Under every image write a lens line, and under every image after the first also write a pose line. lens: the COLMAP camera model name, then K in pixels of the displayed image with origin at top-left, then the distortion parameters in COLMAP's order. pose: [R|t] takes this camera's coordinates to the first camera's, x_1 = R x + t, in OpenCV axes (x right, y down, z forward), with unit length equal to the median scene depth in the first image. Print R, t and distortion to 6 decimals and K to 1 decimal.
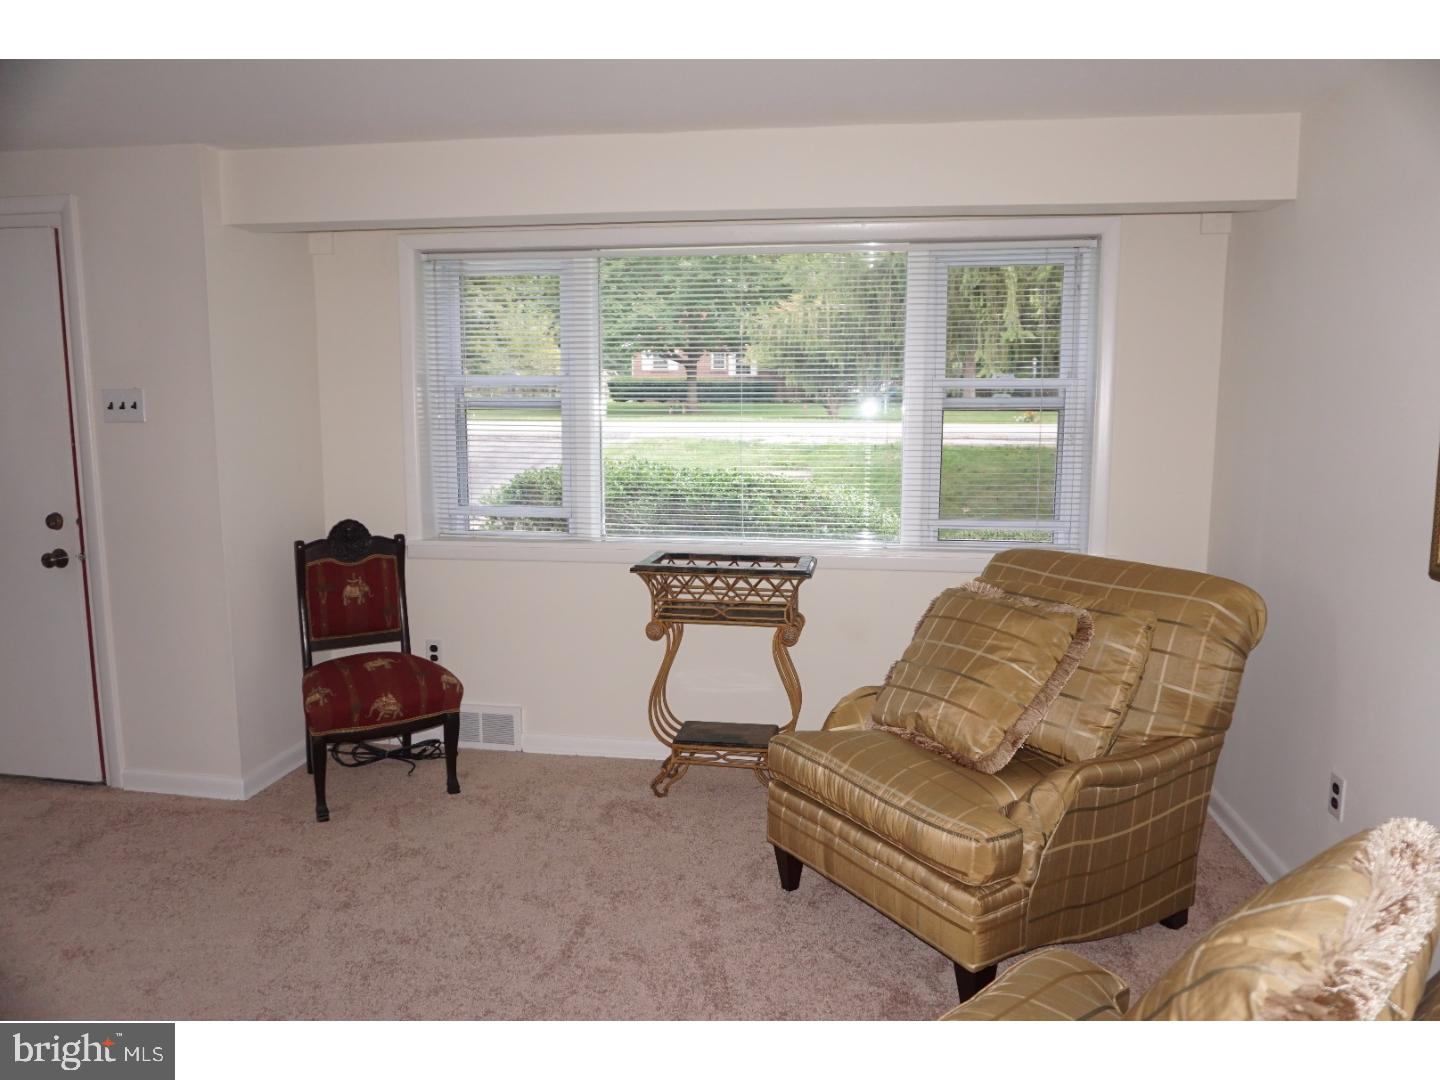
lens RADIAL K [[1011.1, 0, 720.0], [0, 1011.1, 540.0], [0, 0, 1]] dist [-0.000755, 0.007127]
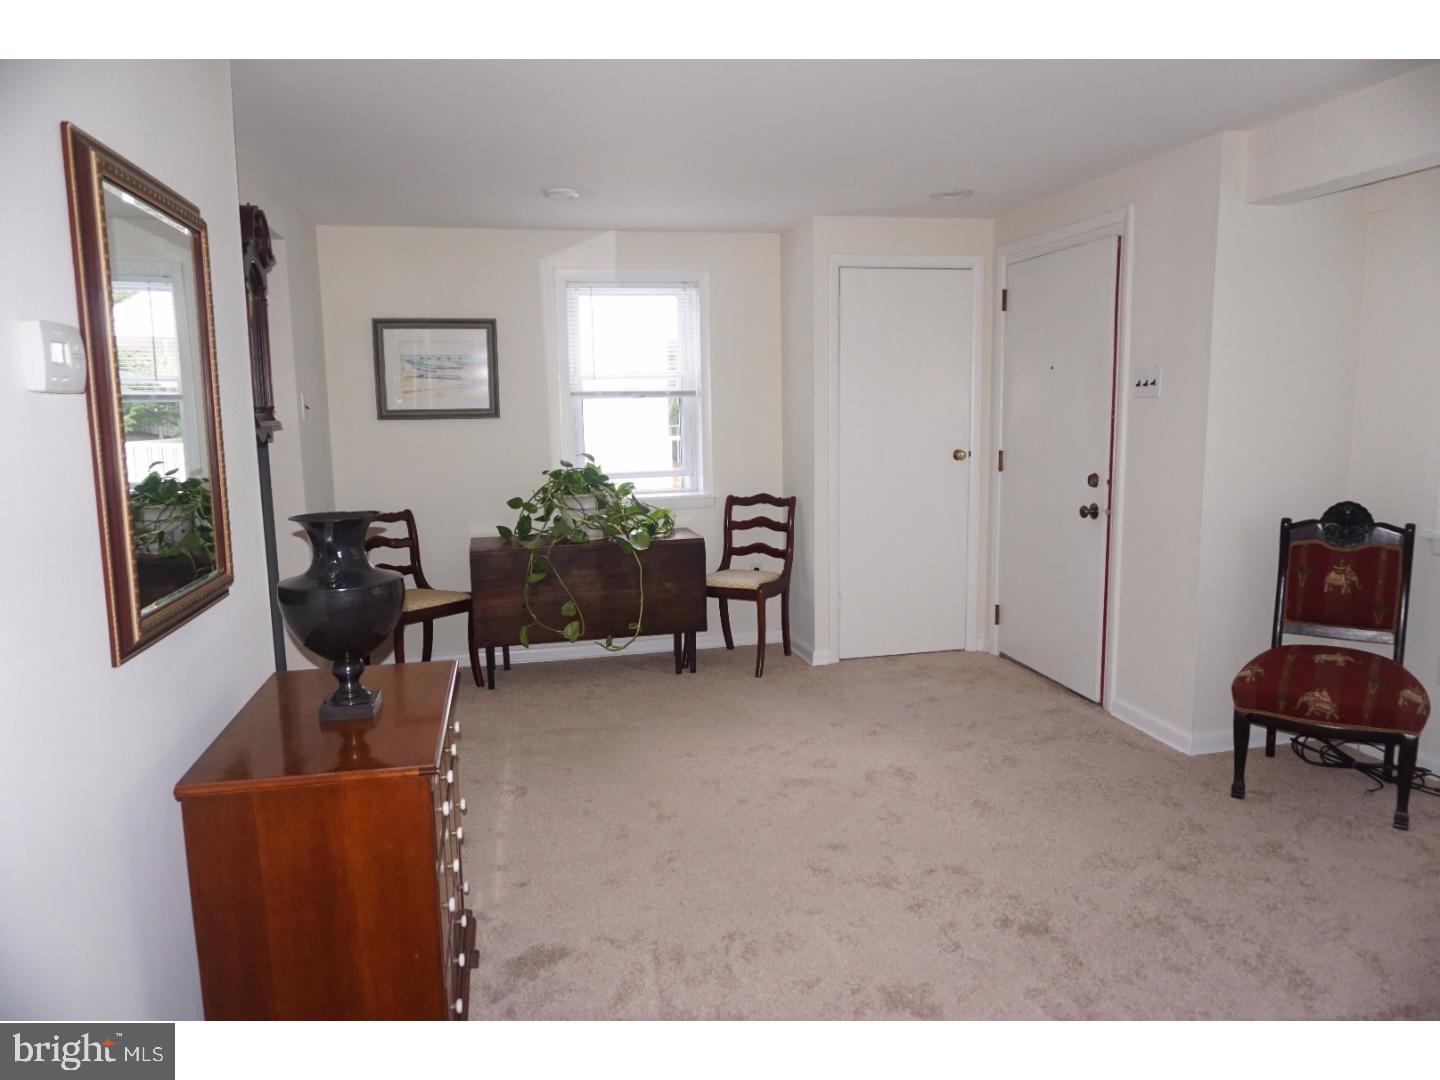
lens RADIAL K [[1011.1, 0, 720.0], [0, 1011.1, 540.0], [0, 0, 1]] dist [-0.000755, 0.007127]
pose [[0.357613, 0.117460, -0.926454, 0.306540], [-0.107044, 0.990675, 0.084283, -0.001954], [0.927715, 0.069031, 0.366852, 0.142550]]
